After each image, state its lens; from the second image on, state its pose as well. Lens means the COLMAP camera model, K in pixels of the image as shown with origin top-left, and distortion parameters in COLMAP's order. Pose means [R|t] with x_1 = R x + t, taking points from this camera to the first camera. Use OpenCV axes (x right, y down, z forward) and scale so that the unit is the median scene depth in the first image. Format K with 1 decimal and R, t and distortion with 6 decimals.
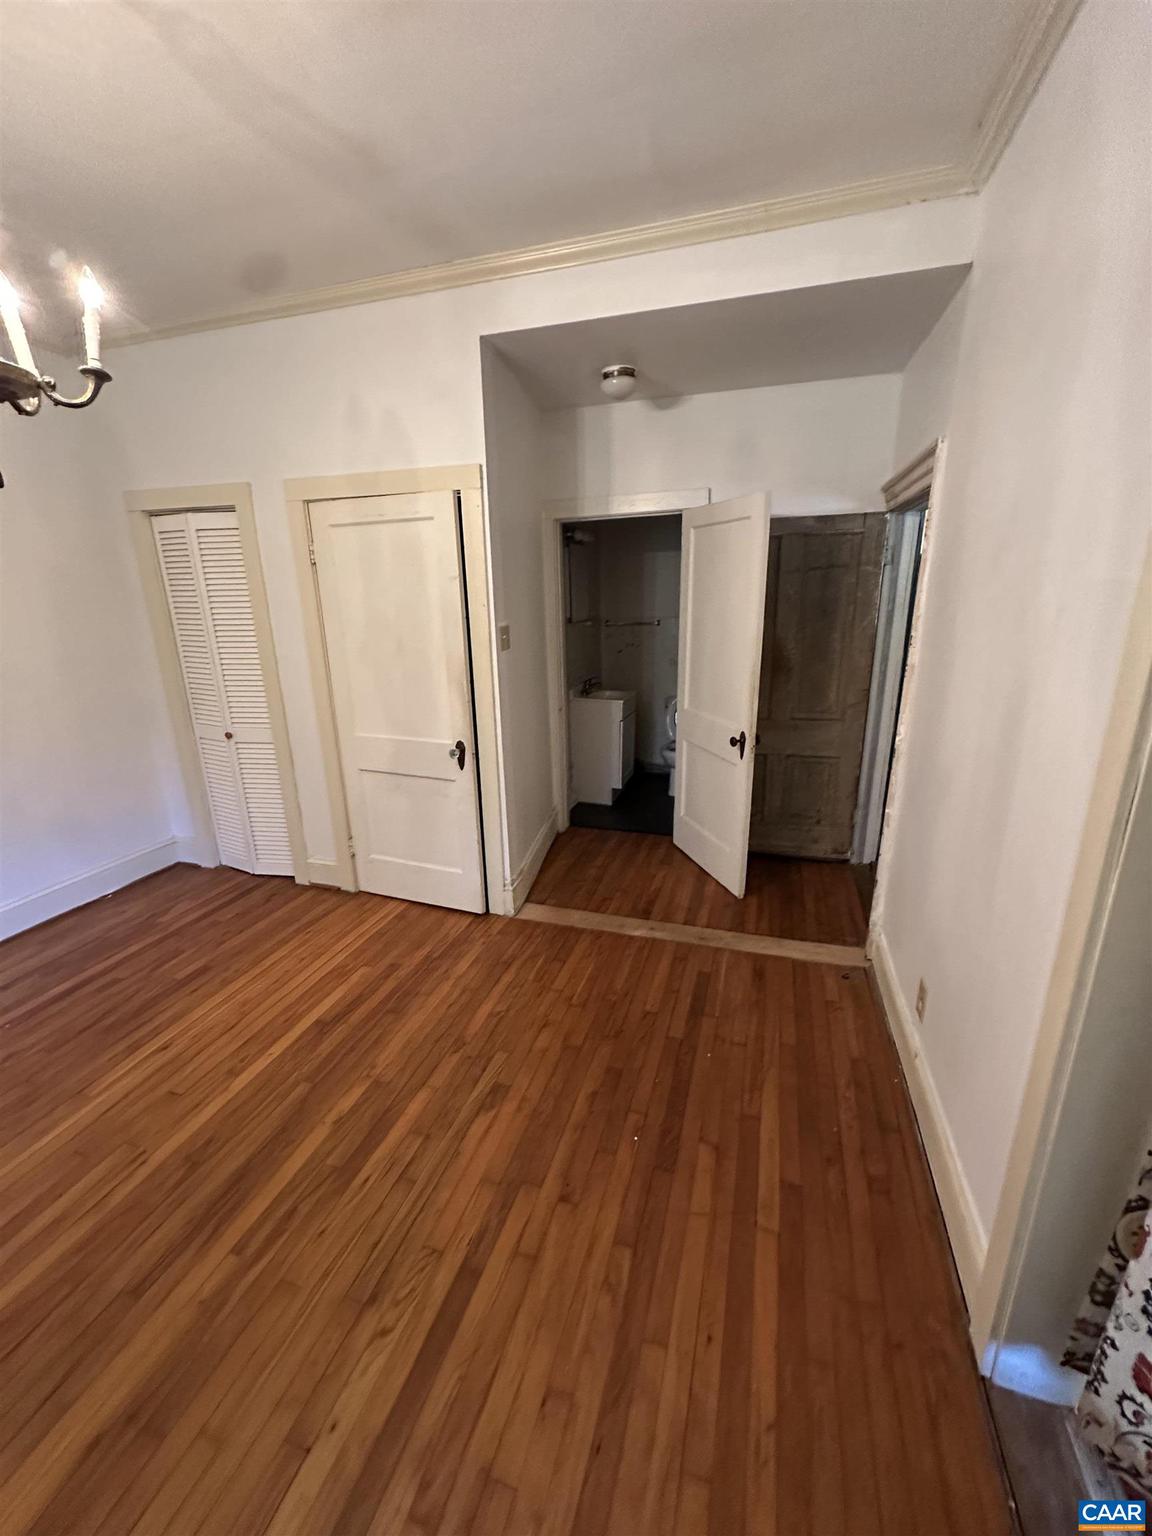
lens RADIAL K [[610.9, 0, 577.5], [0, 610.9, 769.1], [0, 0, 1]] dist [-0.011788, 0.001430]
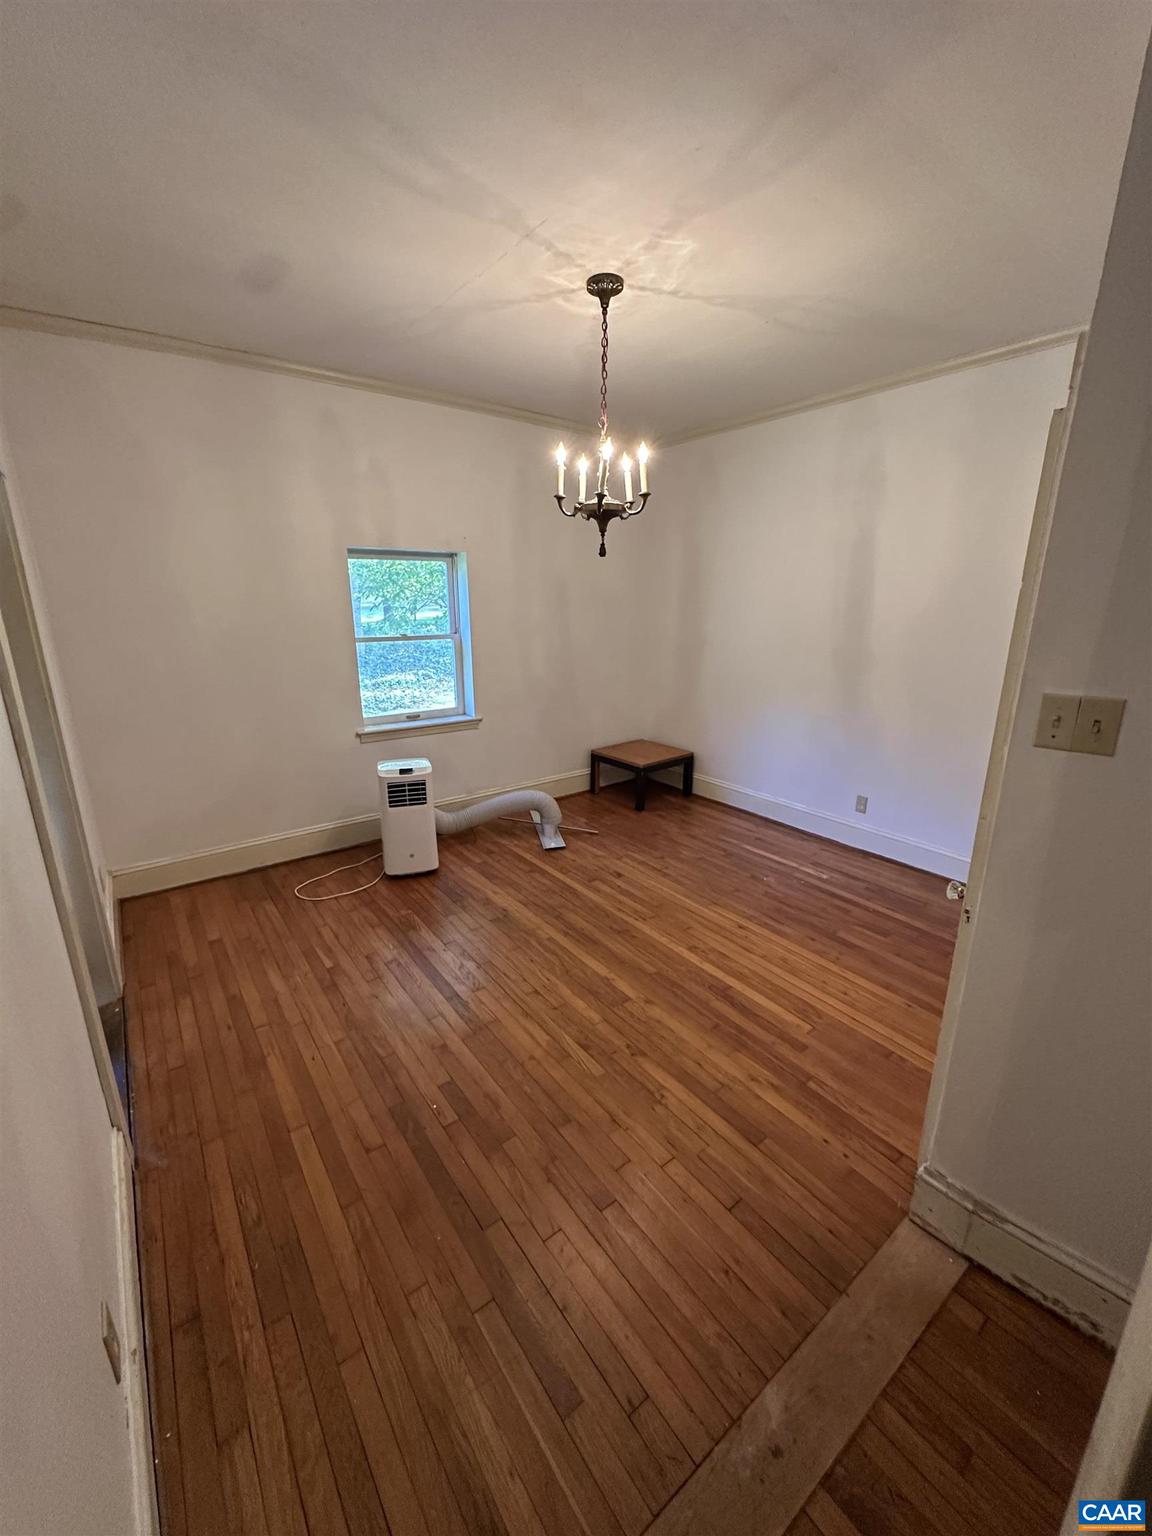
lens RADIAL K [[610.9, 0, 580.3], [0, 610.9, 763.2], [0, 0, 1]] dist [-0.011788, 0.001430]
pose [[-0.578617, 0.228841, -0.782837, 0.566274], [-0.219008, 0.880985, 0.419406, -0.393975], [0.785645, 0.414123, -0.459635, 1.242382]]
